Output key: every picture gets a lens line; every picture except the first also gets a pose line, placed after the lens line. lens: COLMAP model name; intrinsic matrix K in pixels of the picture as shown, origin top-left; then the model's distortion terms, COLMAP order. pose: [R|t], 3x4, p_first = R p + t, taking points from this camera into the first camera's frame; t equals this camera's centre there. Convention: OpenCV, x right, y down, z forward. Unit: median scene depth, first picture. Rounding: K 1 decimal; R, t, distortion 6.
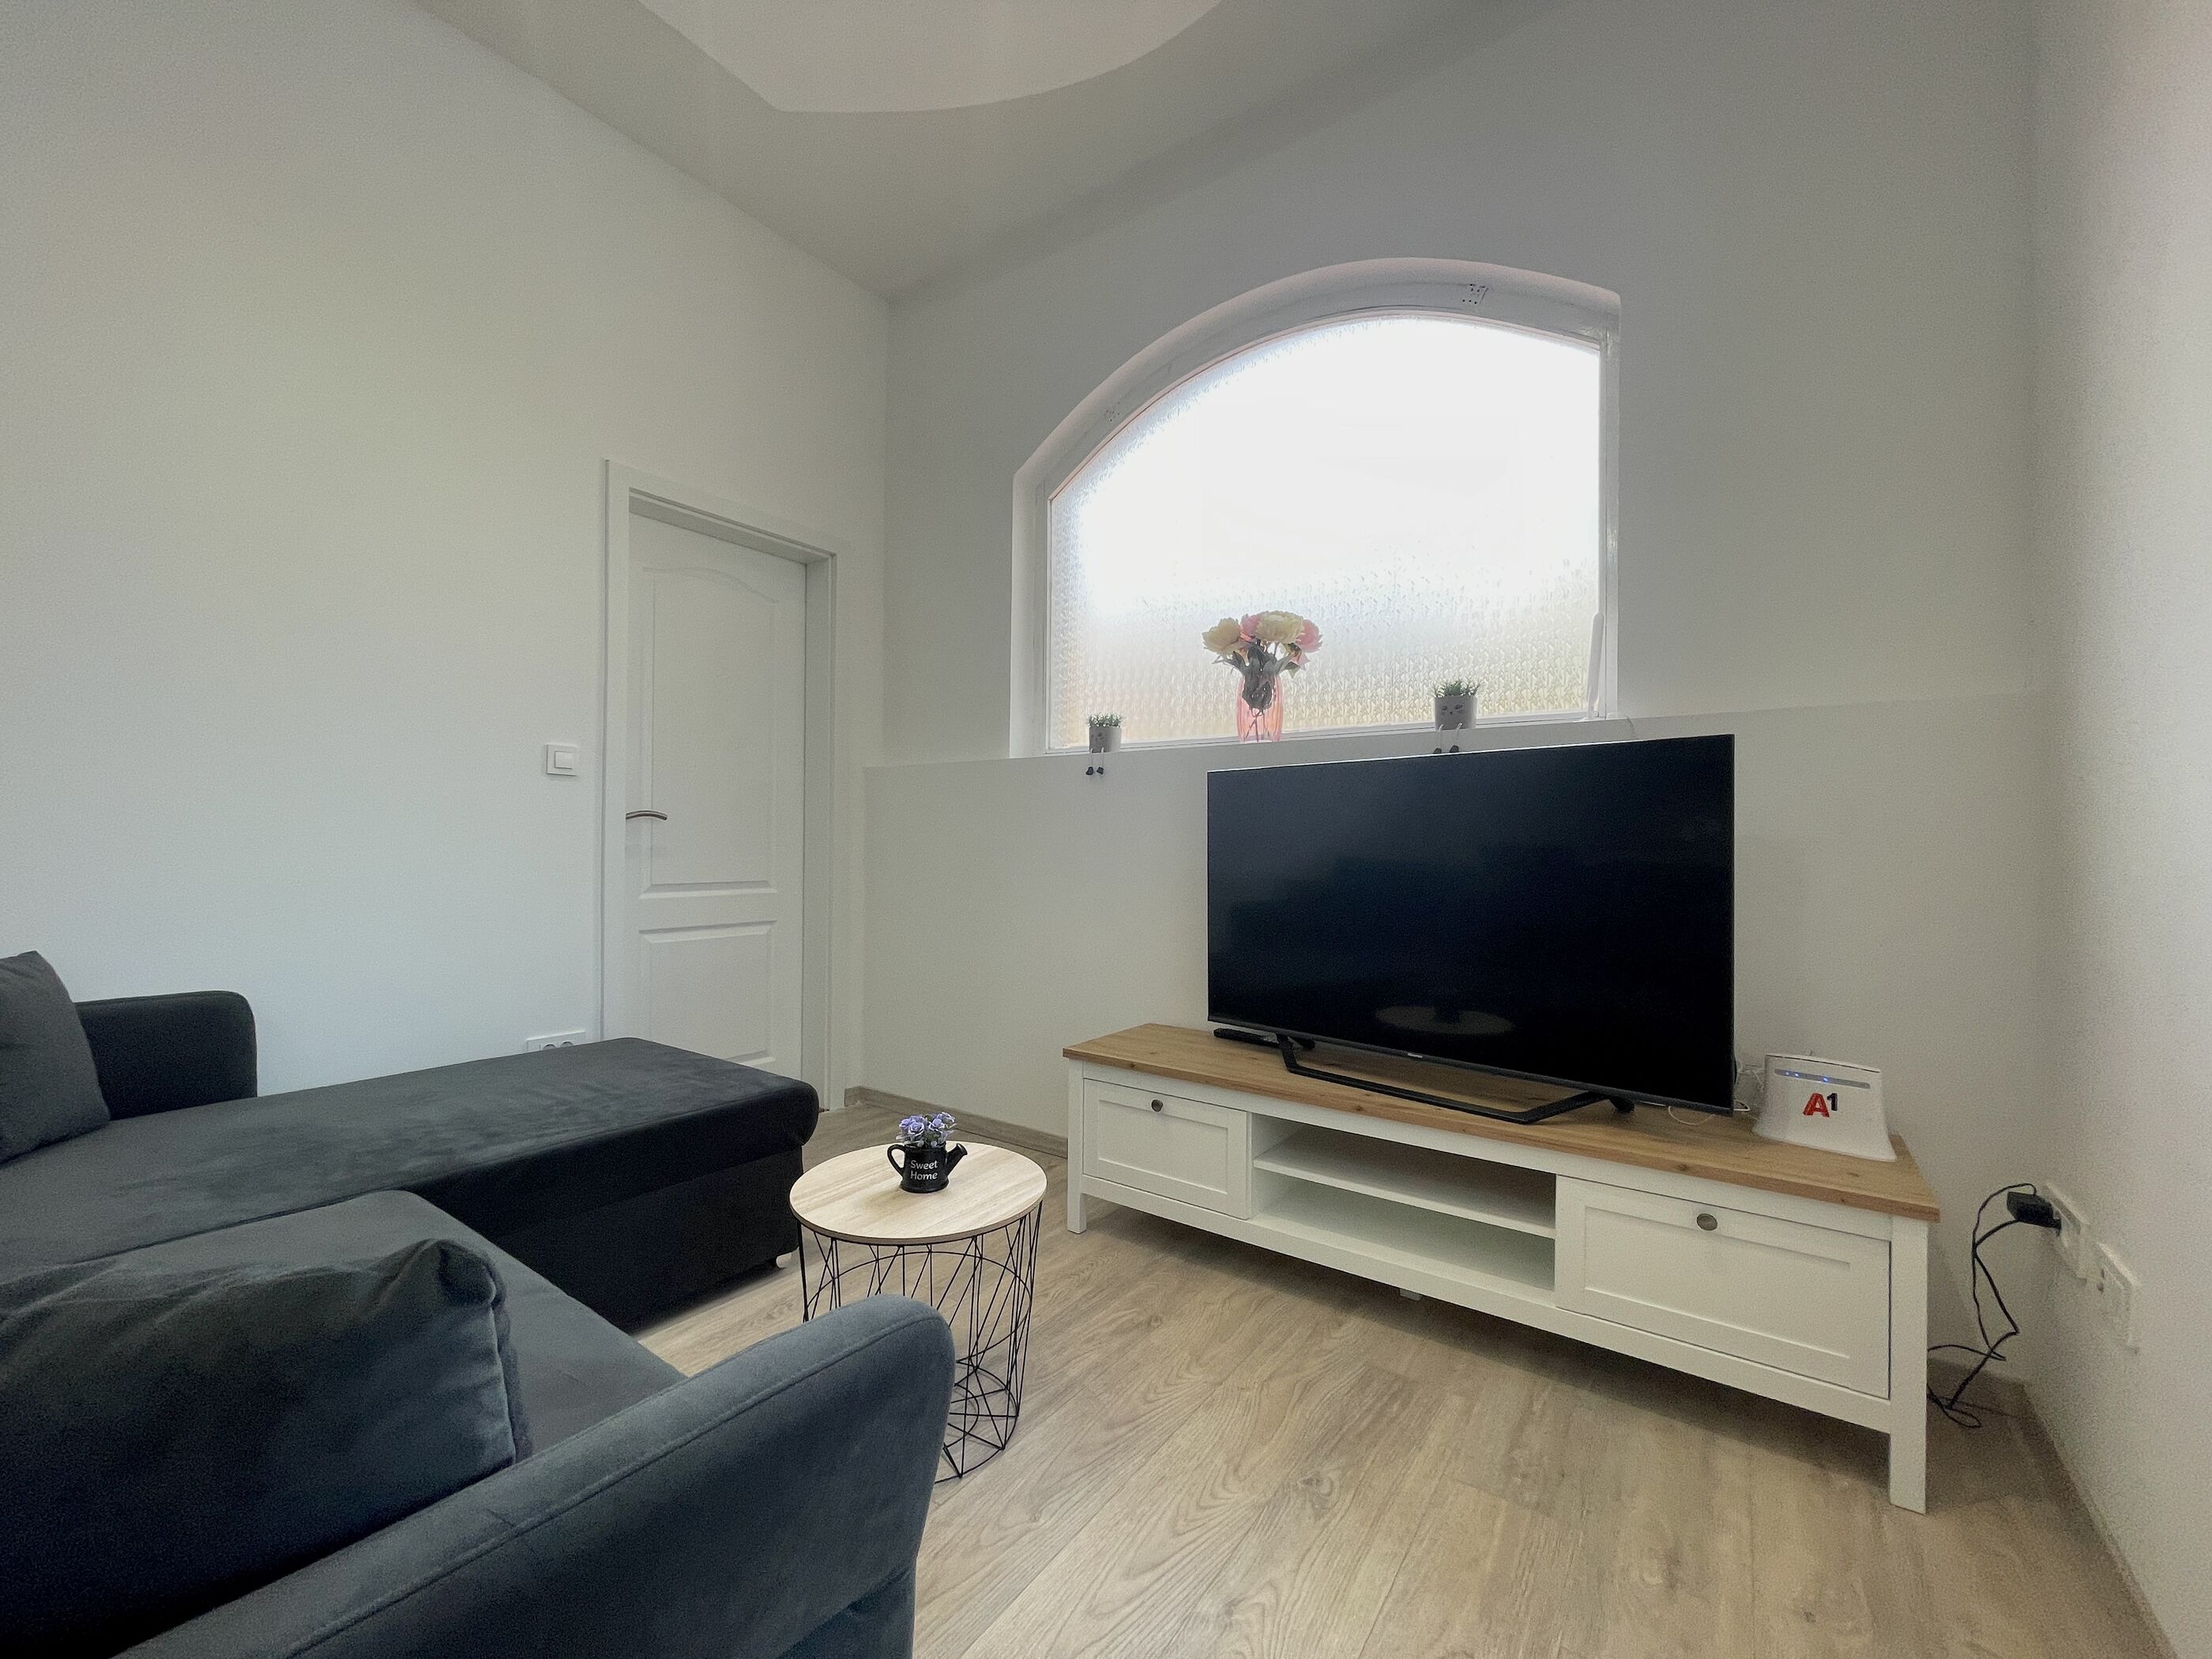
lens RADIAL K [[890.7, 0, 1098.3], [0, 890.7, 843.3], [0, 0, 1]] dist [0.000686, 0.000159]
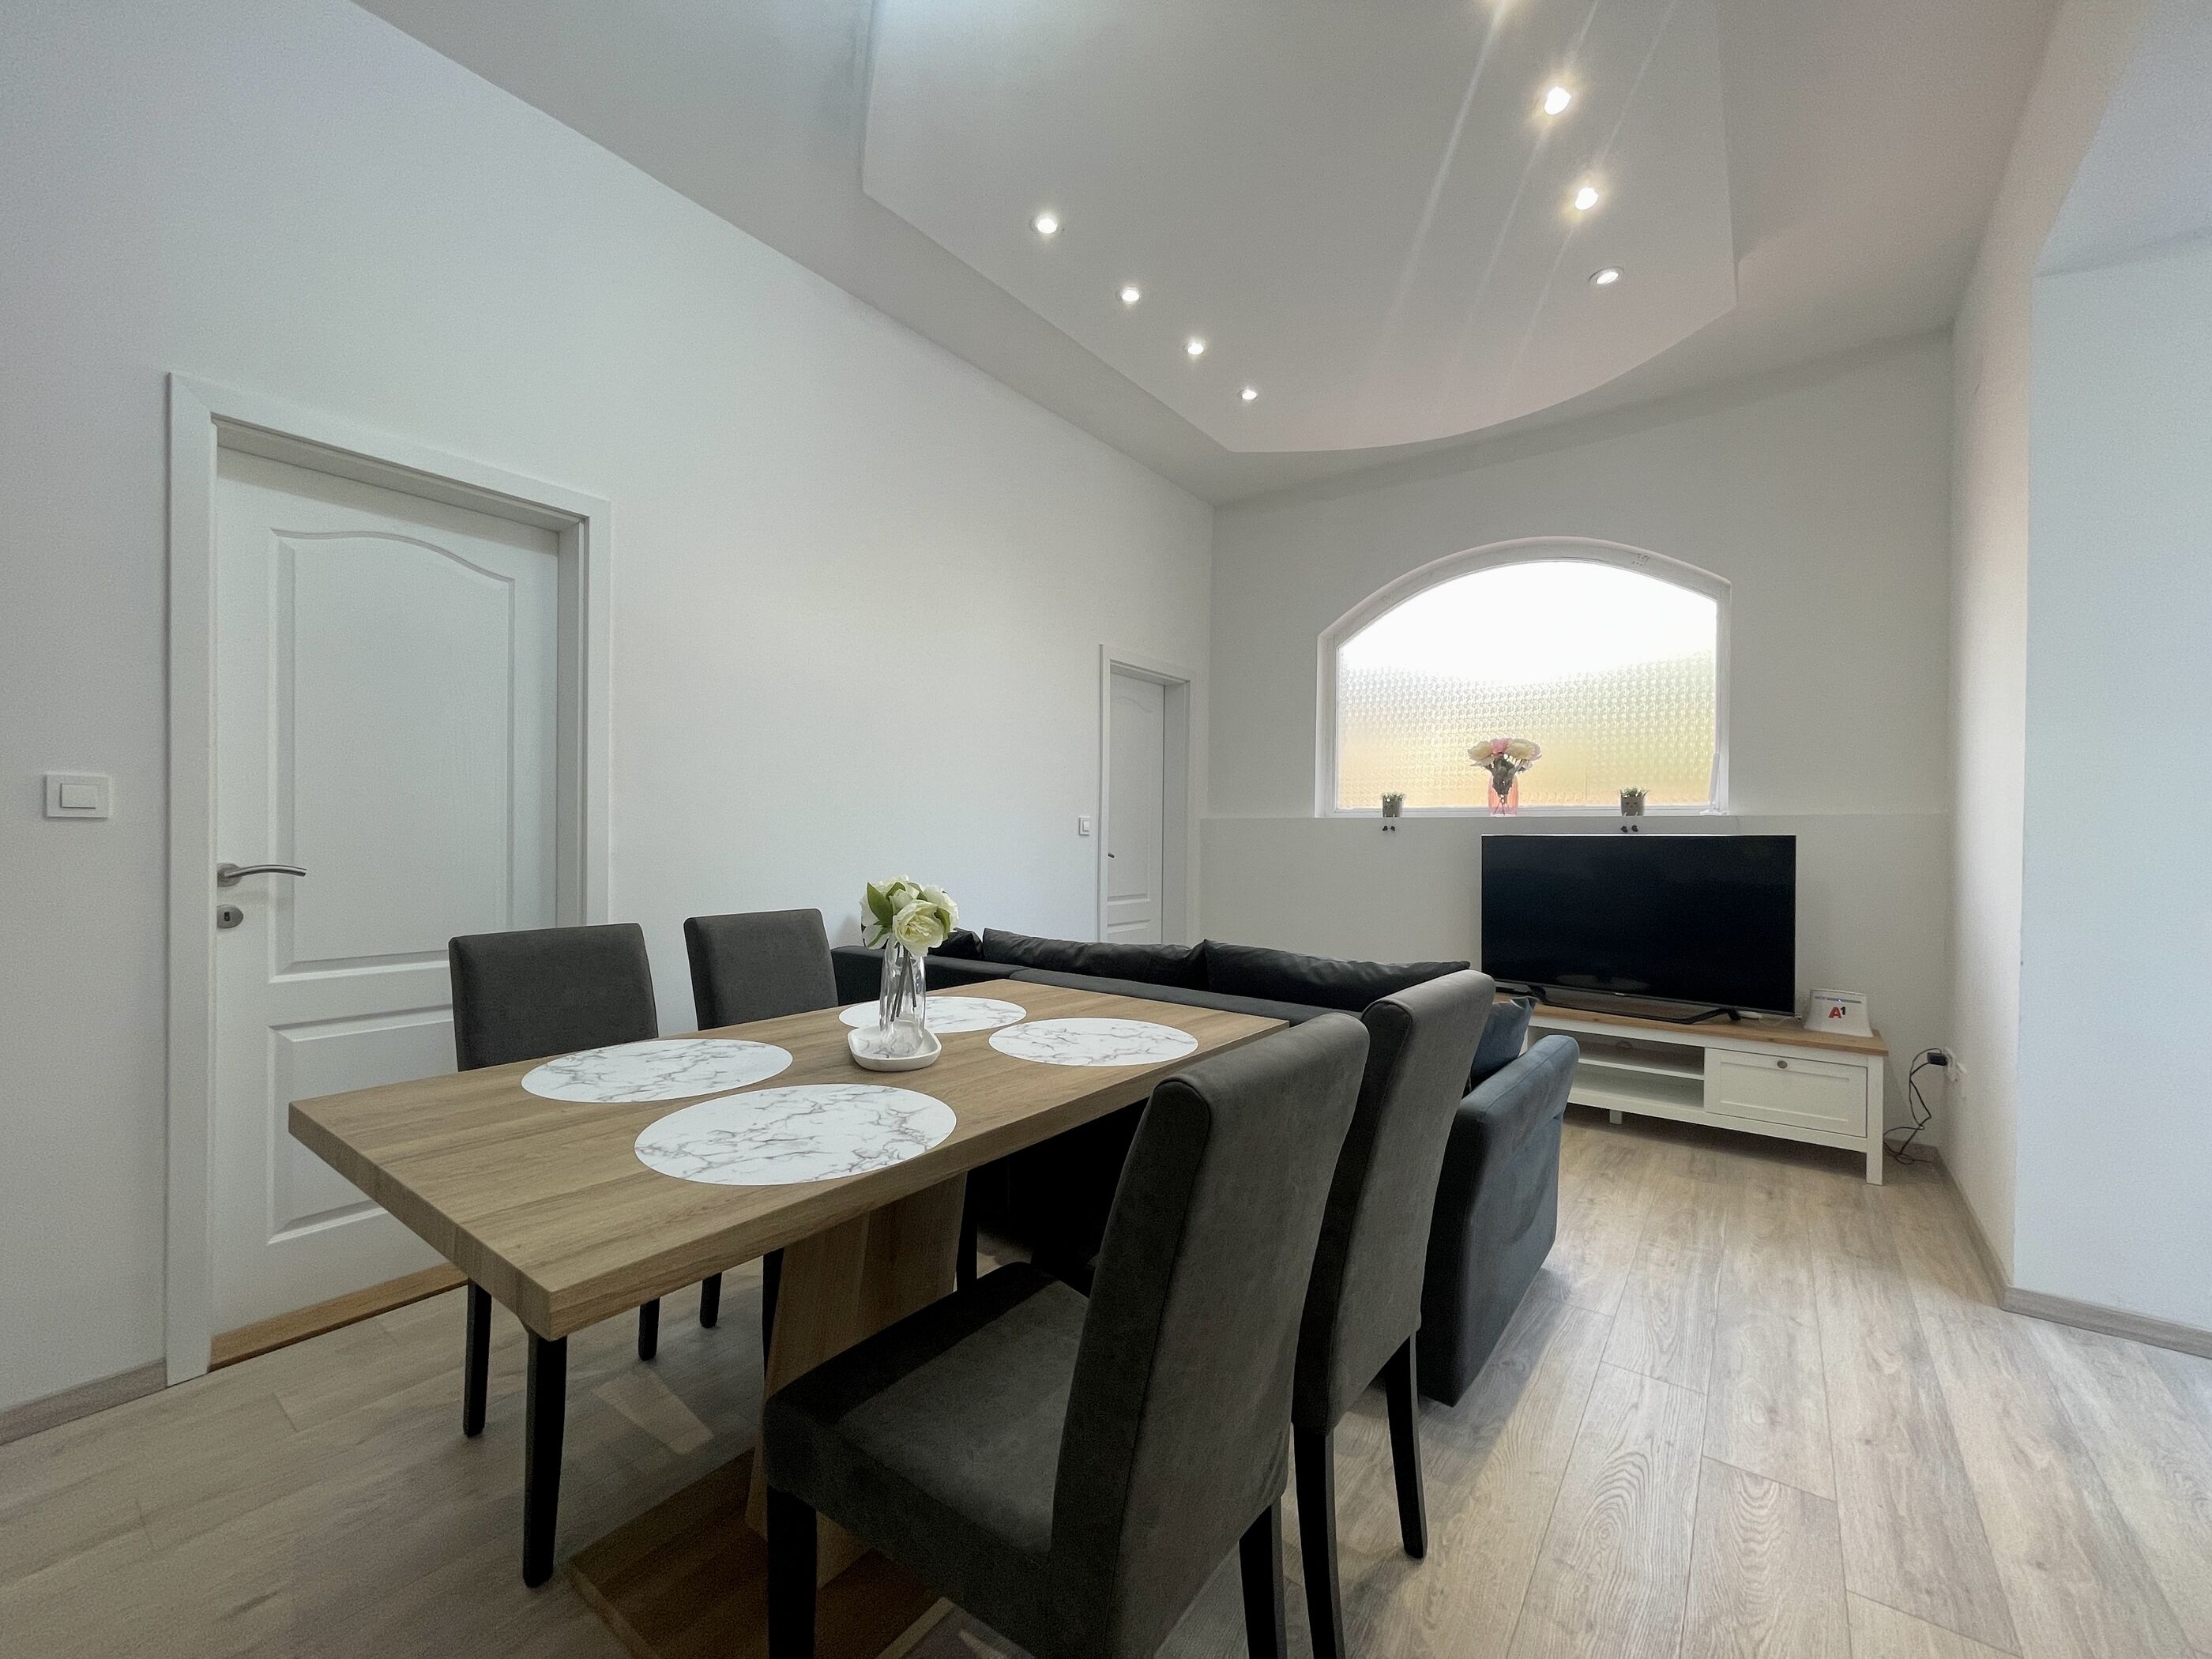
lens RADIAL K [[890.7, 0, 1100.5], [0, 890.7, 842.2], [0, 0, 1]] dist [0.000686, 0.000159]
pose [[0.999634, -0.001863, -0.026994, -0.795180], [0.002070, 0.999968, 0.007672, -0.115066], [0.026979, -0.007725, 0.999606, -1.047810]]
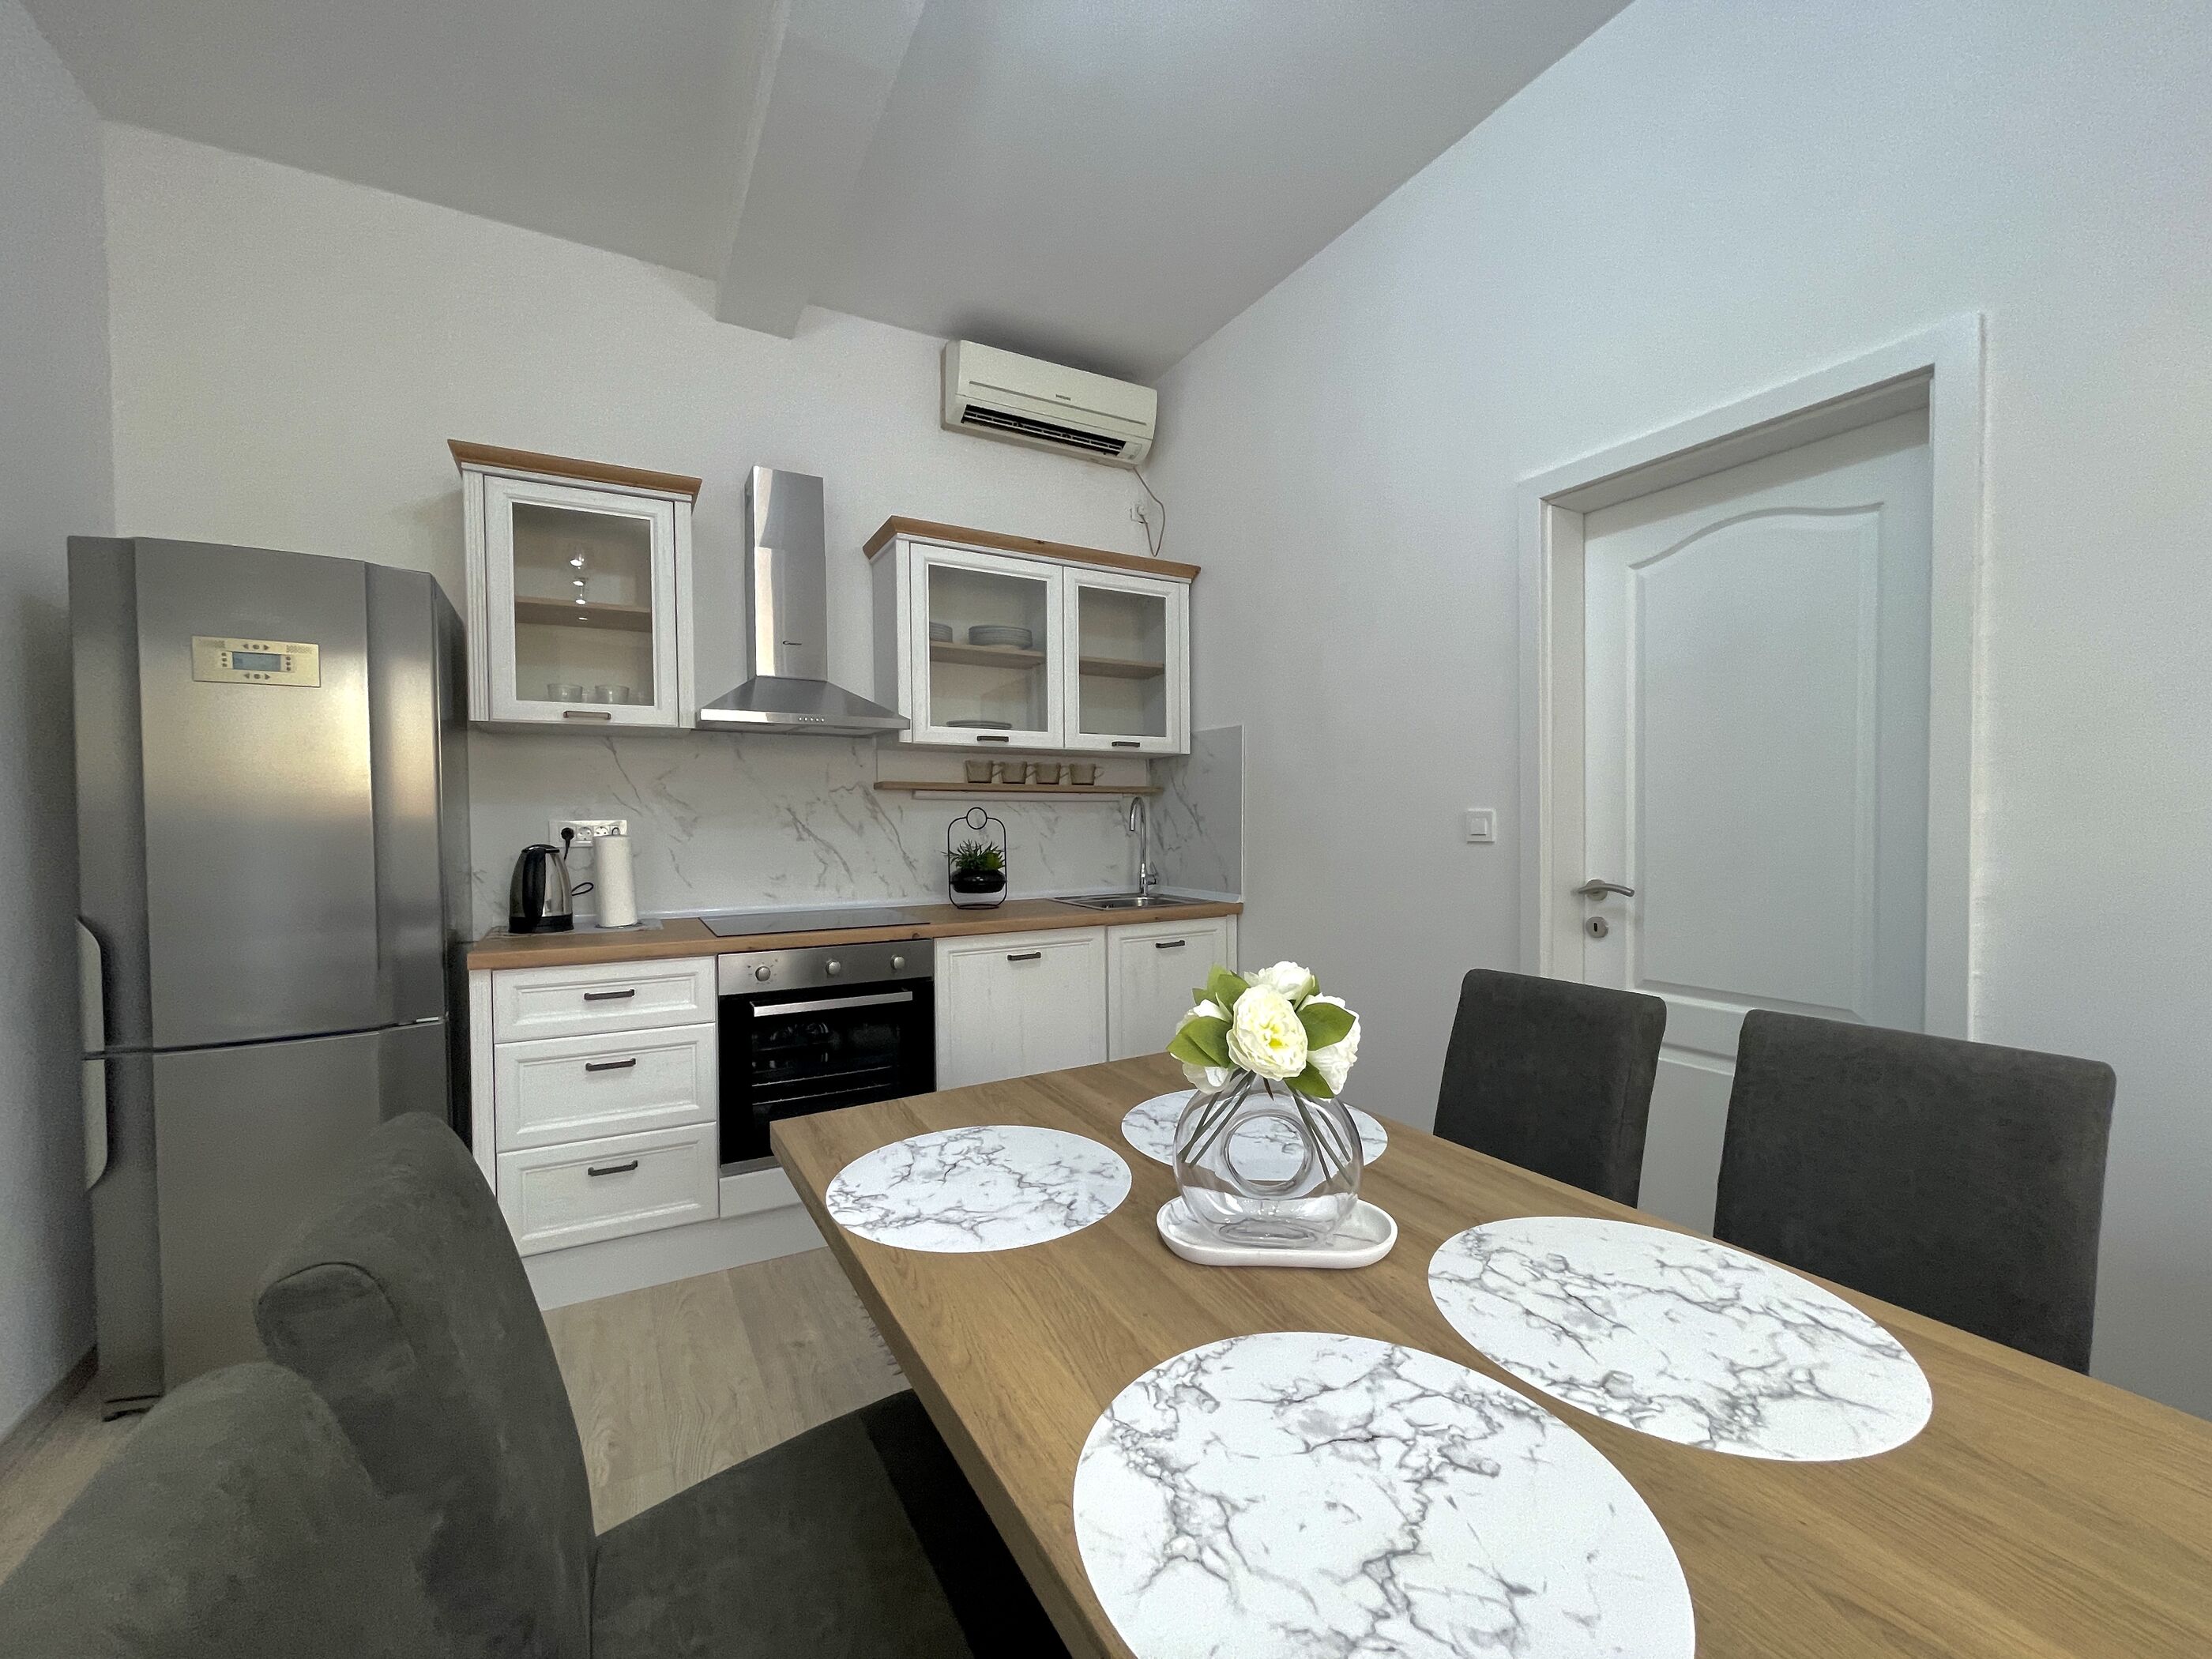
lens RADIAL K [[890.7, 0, 1092.6], [0, 890.7, 842.7], [0, 0, 1]] dist [0.000686, 0.000159]
pose [[-0.420570, 0.017005, -0.907101, -0.453789], [0.006065, 0.999855, 0.015931, -0.162954], [0.907240, 0.001198, -0.420612, 0.007862]]
